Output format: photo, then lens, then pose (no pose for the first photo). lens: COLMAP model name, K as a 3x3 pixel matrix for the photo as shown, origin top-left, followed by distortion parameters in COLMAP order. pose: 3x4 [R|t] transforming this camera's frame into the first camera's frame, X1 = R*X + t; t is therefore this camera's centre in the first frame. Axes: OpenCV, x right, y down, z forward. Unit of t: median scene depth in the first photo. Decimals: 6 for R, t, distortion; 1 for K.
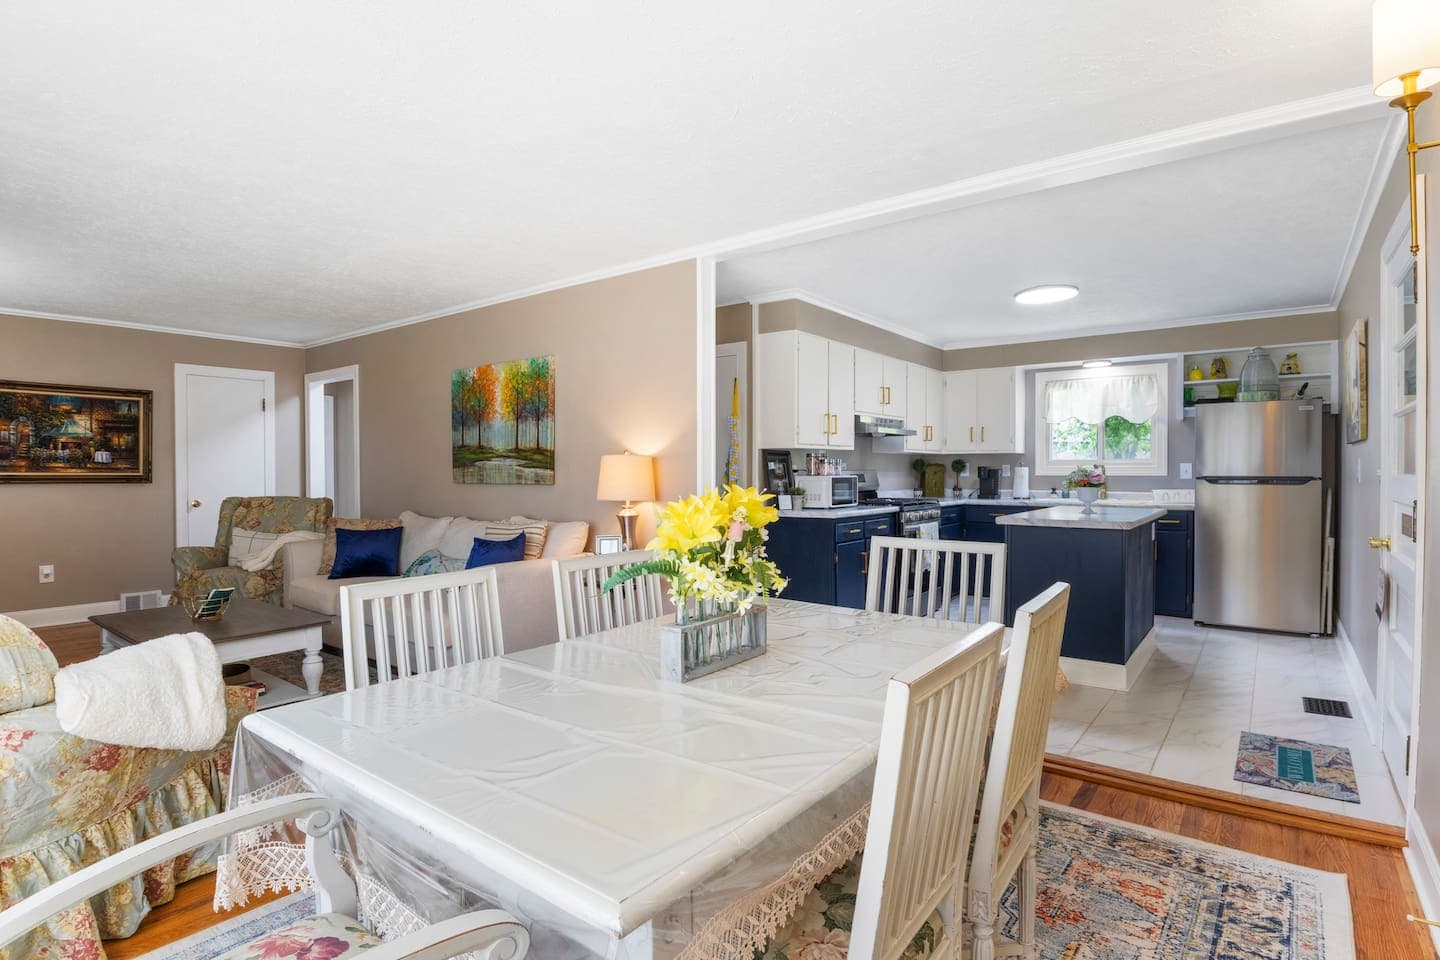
lens RADIAL K [[732.7, 0, 723.9], [0, 732.7, 477.2], [0, 0, 1]] dist [-0.003333, -0.004039]
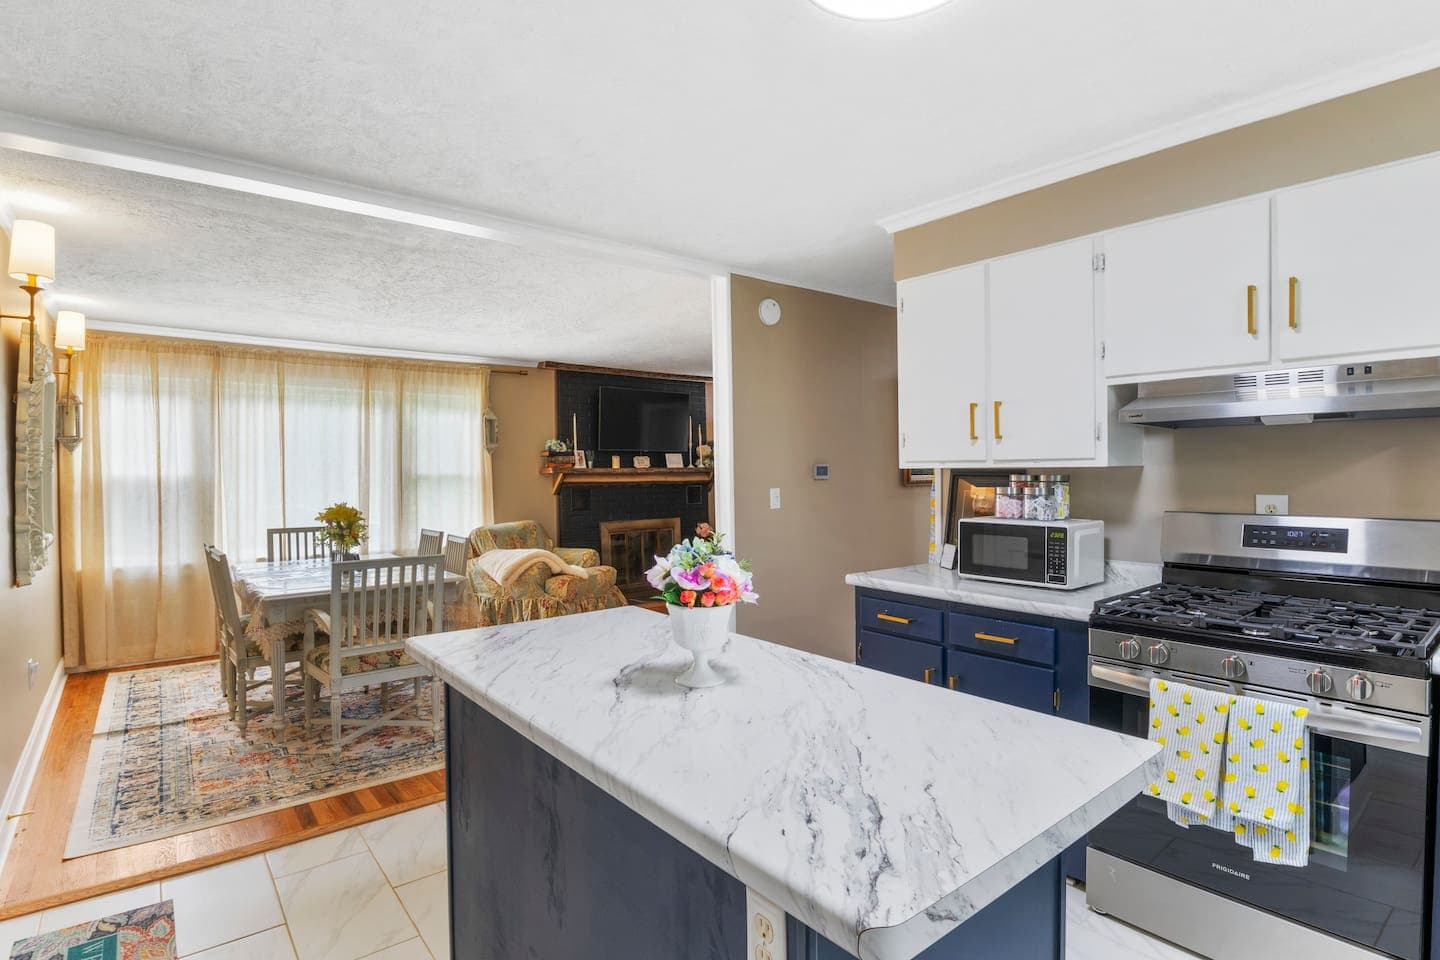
lens RADIAL K [[715.9, 0, 720.0], [0, 715.9, 480.0], [0, 0, 1]] dist [-0.013770, -0.000987]
pose [[-0.234983, 0.015190, -0.971881, 1.718025], [-0.006314, 0.999833, 0.017154, -0.102390], [0.971979, 0.010167, -0.234848, 2.318516]]
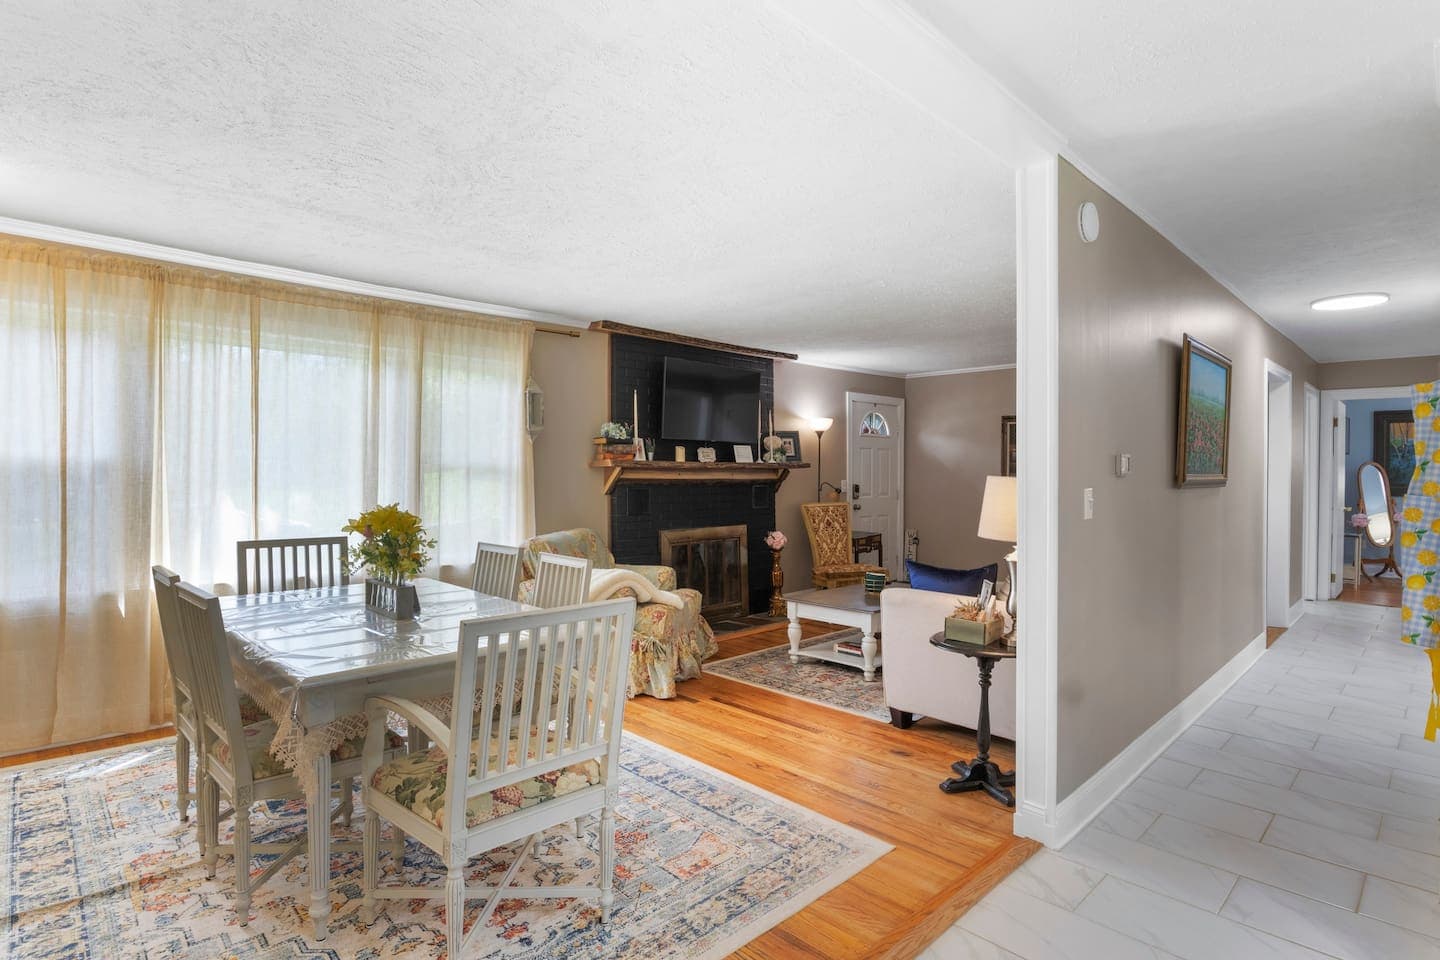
lens RADIAL K [[732.7, 0, 723.9], [0, 732.7, 477.2], [0, 0, 1]] dist [-0.003333, -0.004039]
pose [[-0.142658, 0.006963, -0.989748, 1.208076], [-0.019735, 0.999756, 0.009877, -0.068593], [0.989575, 0.020942, -0.142486, 1.573395]]
